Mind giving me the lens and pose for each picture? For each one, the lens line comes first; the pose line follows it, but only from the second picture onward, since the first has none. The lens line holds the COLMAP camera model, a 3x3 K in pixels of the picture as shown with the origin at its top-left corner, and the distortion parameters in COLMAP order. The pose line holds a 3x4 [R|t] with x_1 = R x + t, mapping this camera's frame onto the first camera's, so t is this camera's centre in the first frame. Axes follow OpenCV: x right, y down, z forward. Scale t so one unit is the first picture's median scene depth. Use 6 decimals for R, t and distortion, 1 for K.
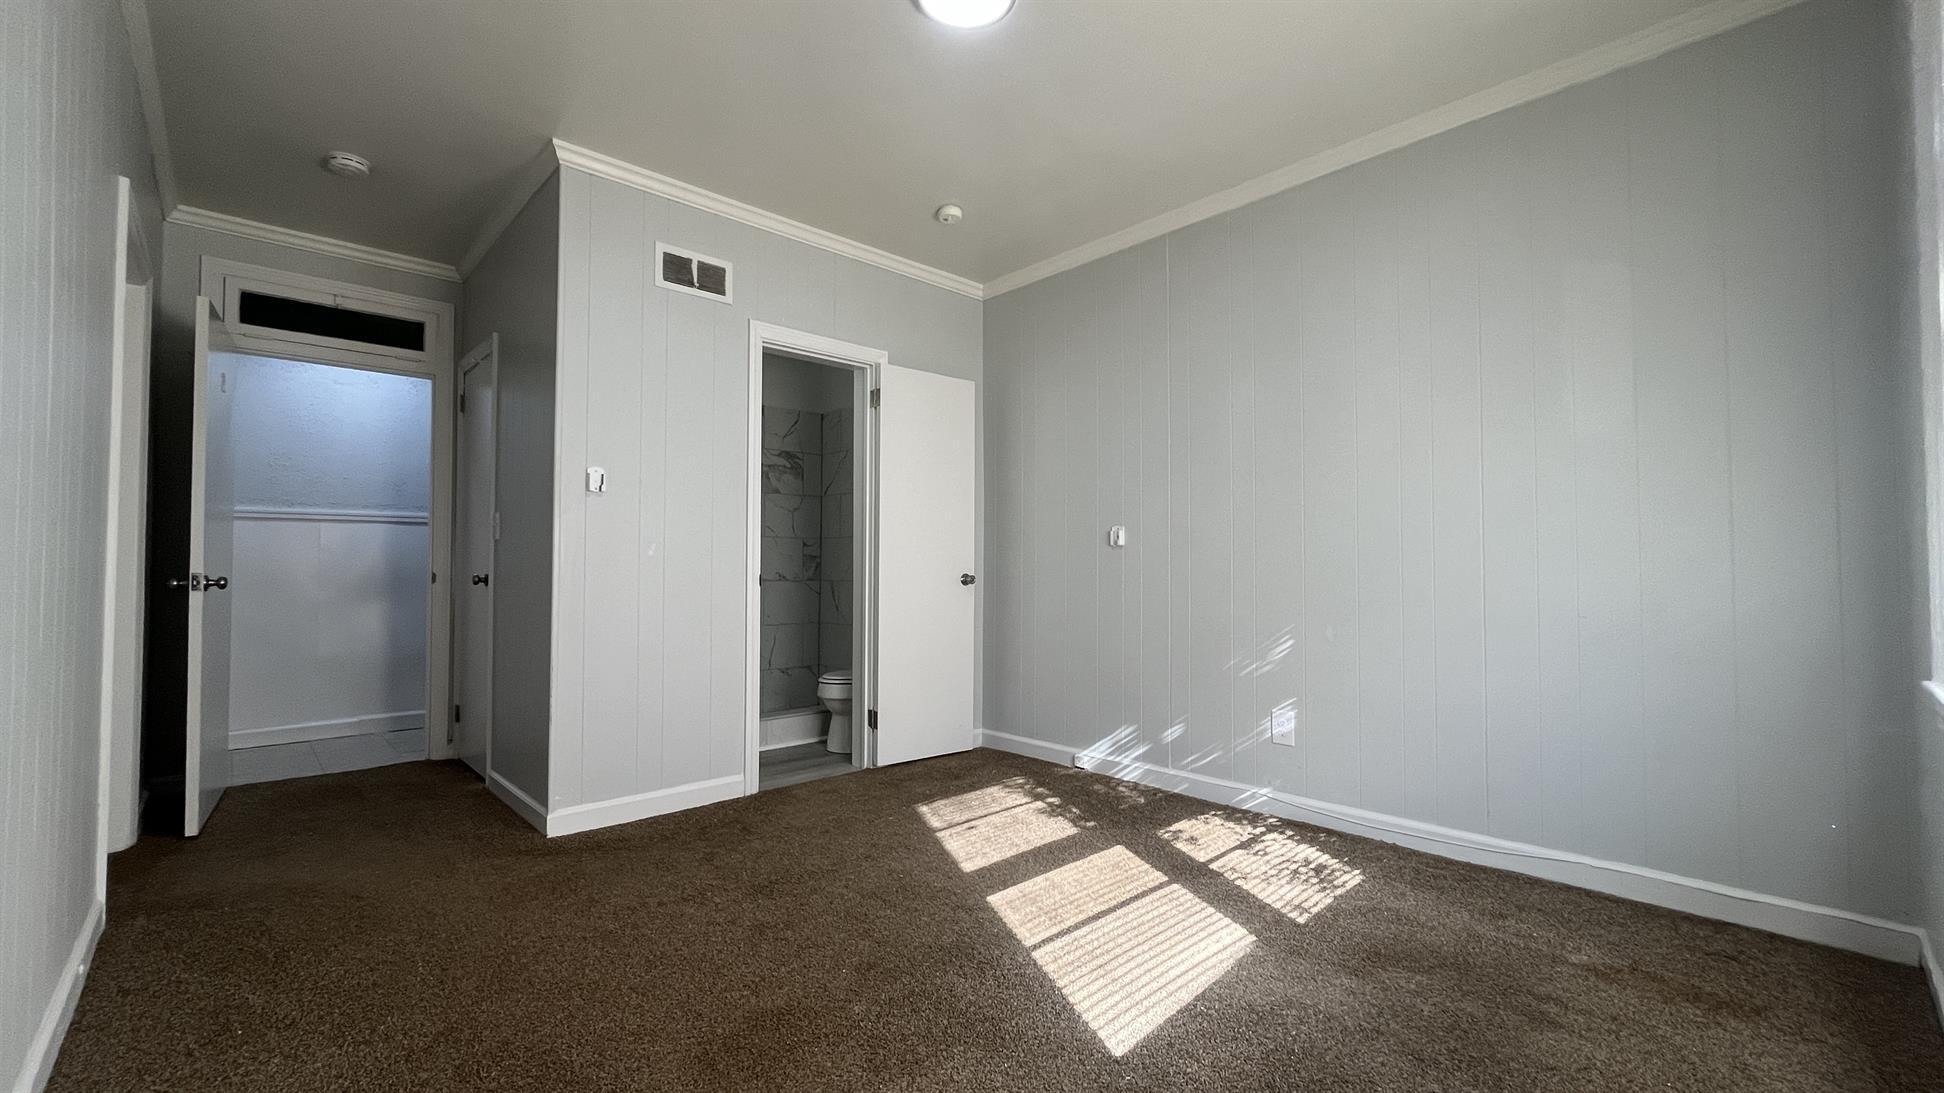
lens RADIAL K [[783.0, 0, 977.0], [0, 783.0, 553.0], [0, 0, 1]] dist [-0.000618, 0.000080]
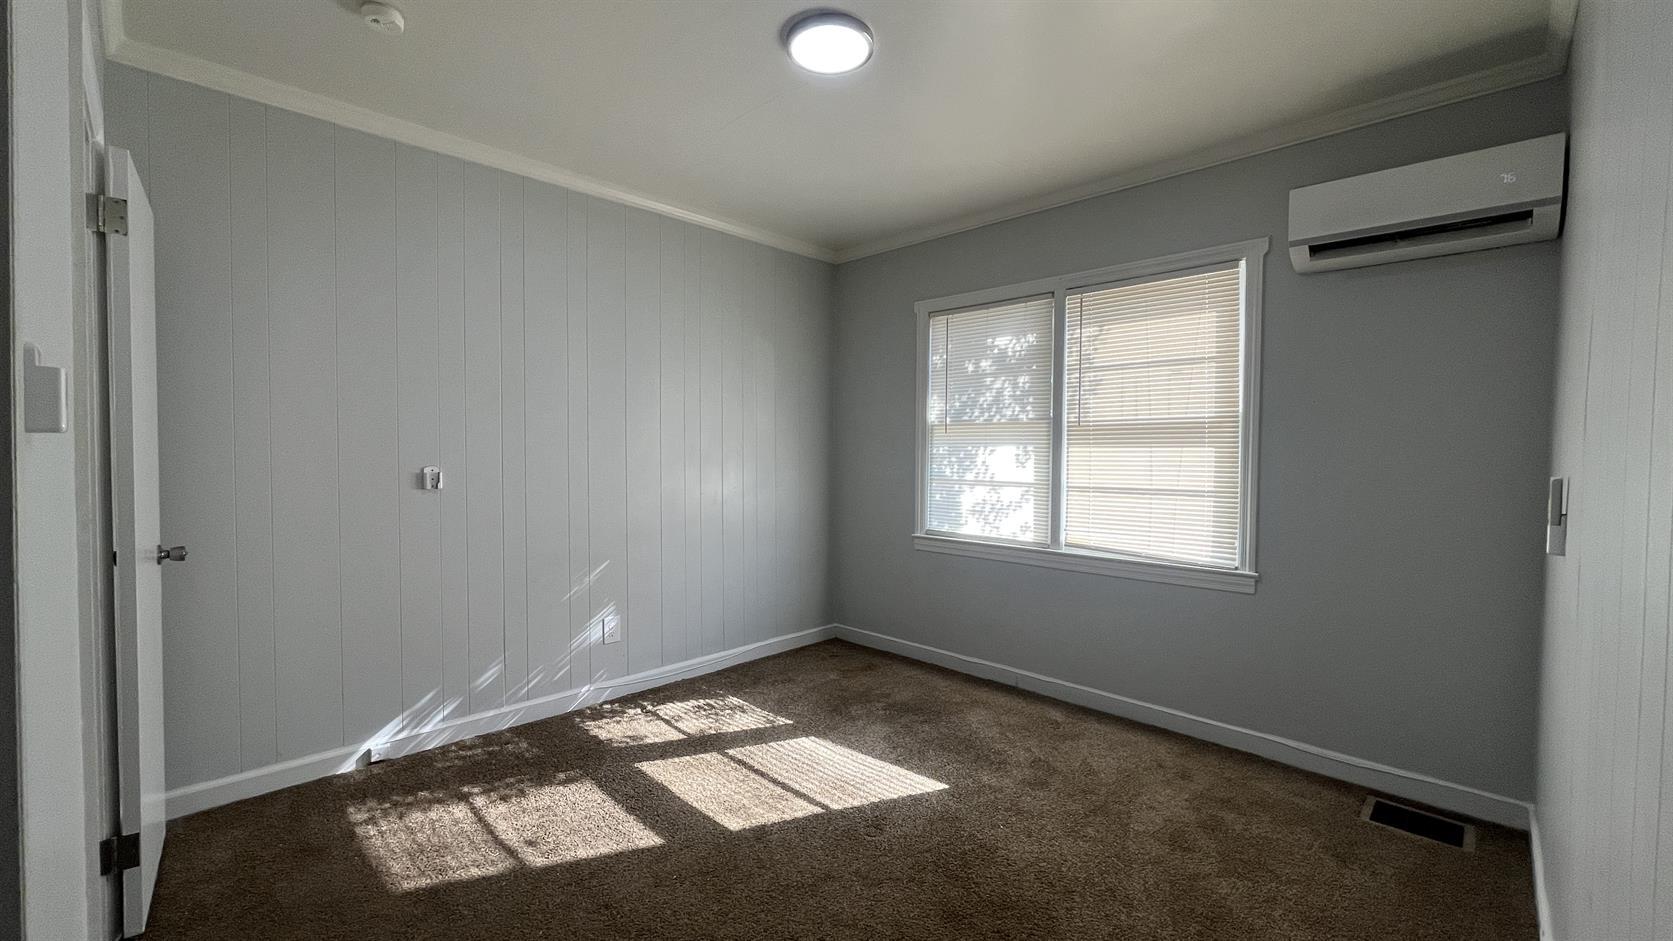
lens RADIAL K [[673.8, 0, 845.2], [0, 673.8, 468.4], [0, 0, 1]] dist [-0.000618, 0.000080]
pose [[-0.059614, -0.022318, 0.997972, -0.810773], [-0.030102, 0.999336, 0.020550, -0.082905], [-0.997767, -0.028816, -0.060247, 0.787648]]
